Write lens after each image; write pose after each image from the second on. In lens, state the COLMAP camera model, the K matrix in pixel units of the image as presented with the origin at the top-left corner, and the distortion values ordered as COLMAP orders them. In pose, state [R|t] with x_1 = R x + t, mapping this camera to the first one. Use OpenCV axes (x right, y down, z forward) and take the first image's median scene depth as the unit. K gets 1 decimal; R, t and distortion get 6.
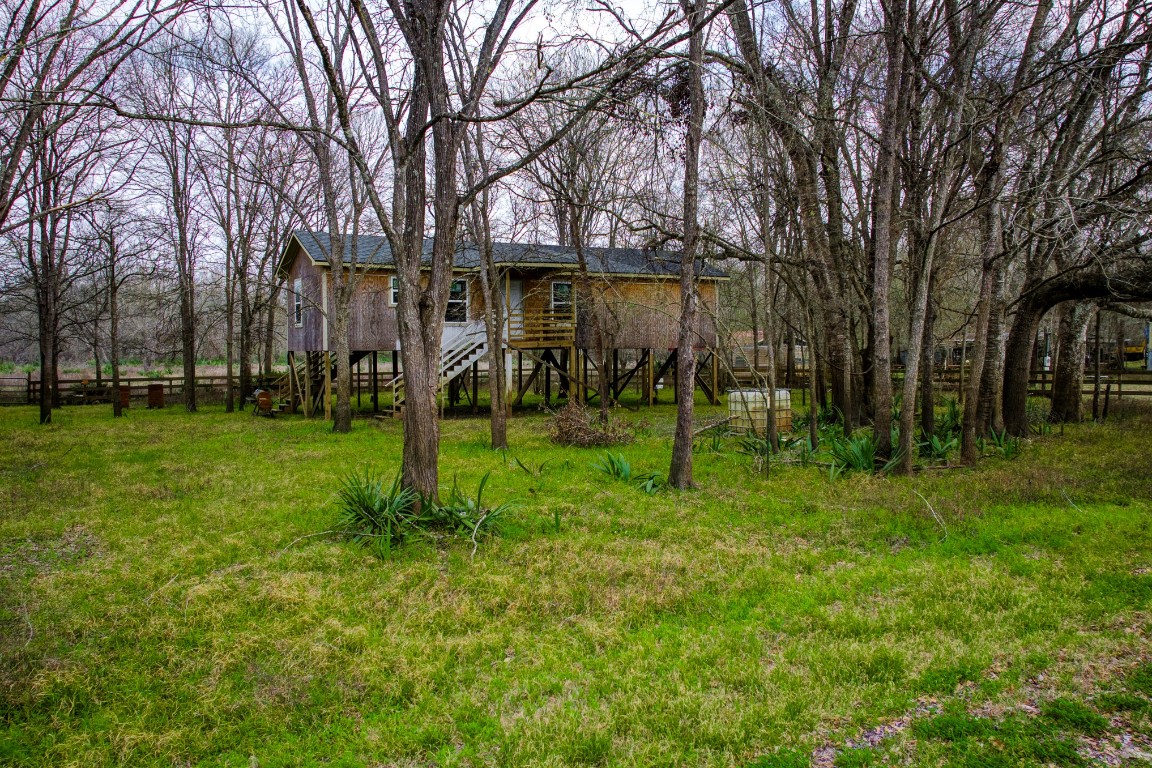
lens RADIAL K [[934.6, 0, 577.0], [0, 934.6, 381.8], [0, 0, 1]] dist [0.036998, -0.028202]
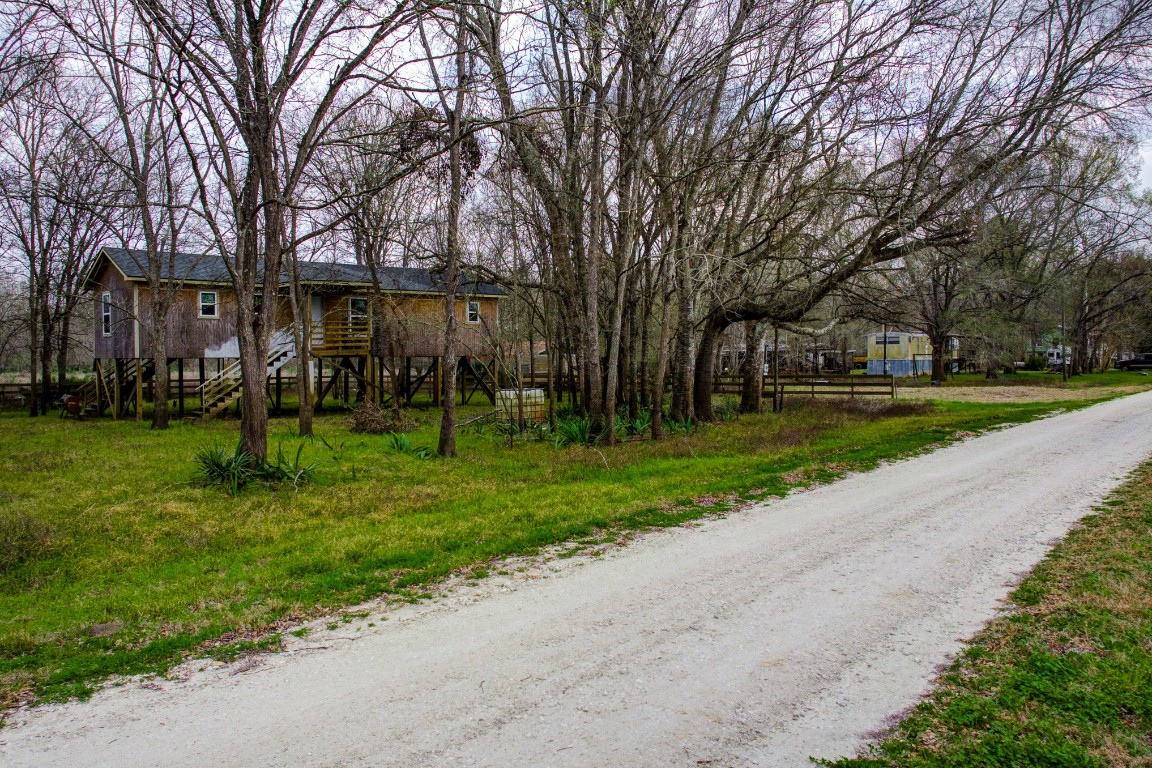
lens RADIAL K [[934.6, 0, 576.0], [0, 934.6, 379.9], [0, 0, 1]] dist [0.036998, -0.028202]
pose [[0.978092, -0.004135, 0.208130, 0.005481], [0.006634, 0.999914, -0.011309, 0.008708], [-0.208065, 0.012442, 0.978036, -0.196468]]
